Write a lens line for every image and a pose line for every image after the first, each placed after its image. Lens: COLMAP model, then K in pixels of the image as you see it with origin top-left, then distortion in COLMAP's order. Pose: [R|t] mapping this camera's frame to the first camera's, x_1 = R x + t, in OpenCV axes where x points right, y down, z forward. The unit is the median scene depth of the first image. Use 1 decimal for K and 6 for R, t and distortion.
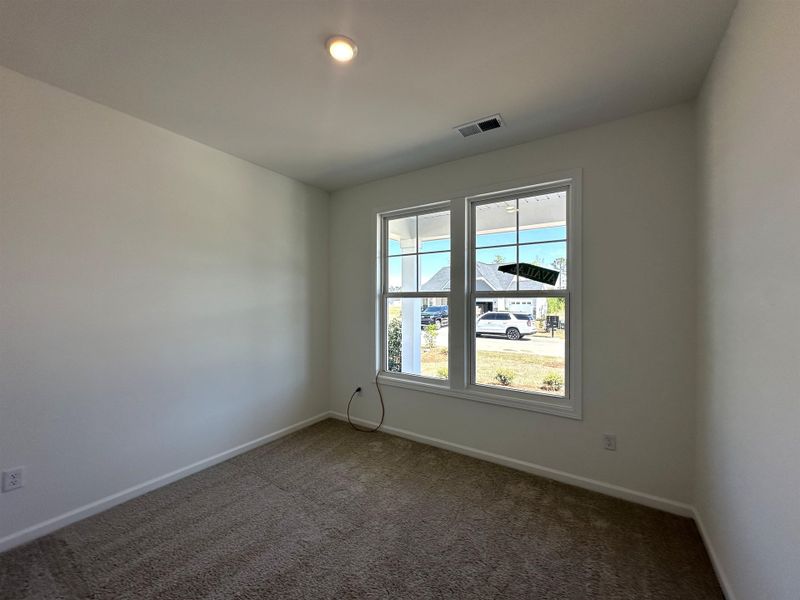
lens RADIAL K [[550.9, 0, 400.0], [0, 550.9, 300.0], [0, 0, 1]] dist [0.003976, 0.001266]
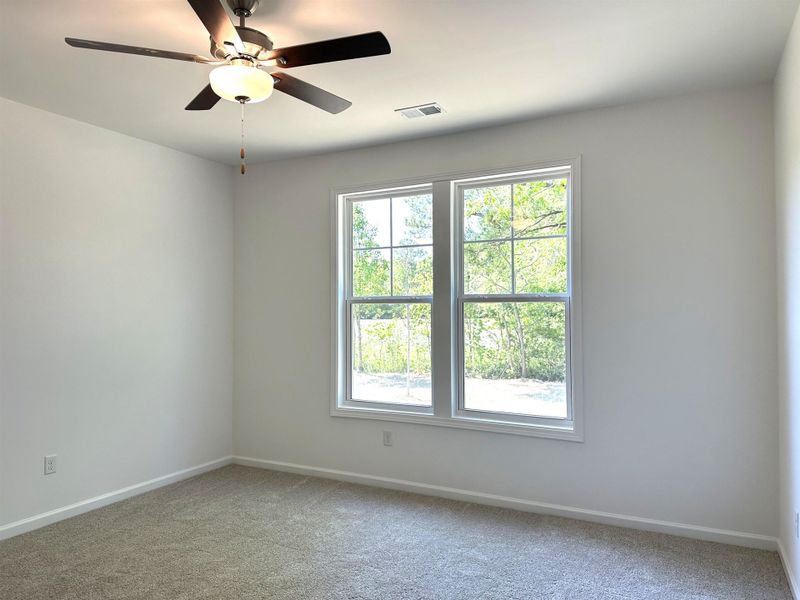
lens RADIAL K [[550.9, 0, 400.0], [0, 550.9, 300.0], [0, 0, 1]] dist [0.003976, 0.001266]
pose [[0.936460, -0.003369, 0.350757, -0.236779], [0.007432, 0.999920, -0.010237, -0.000625], [-0.350695, 0.012193, 0.936410, 0.262408]]
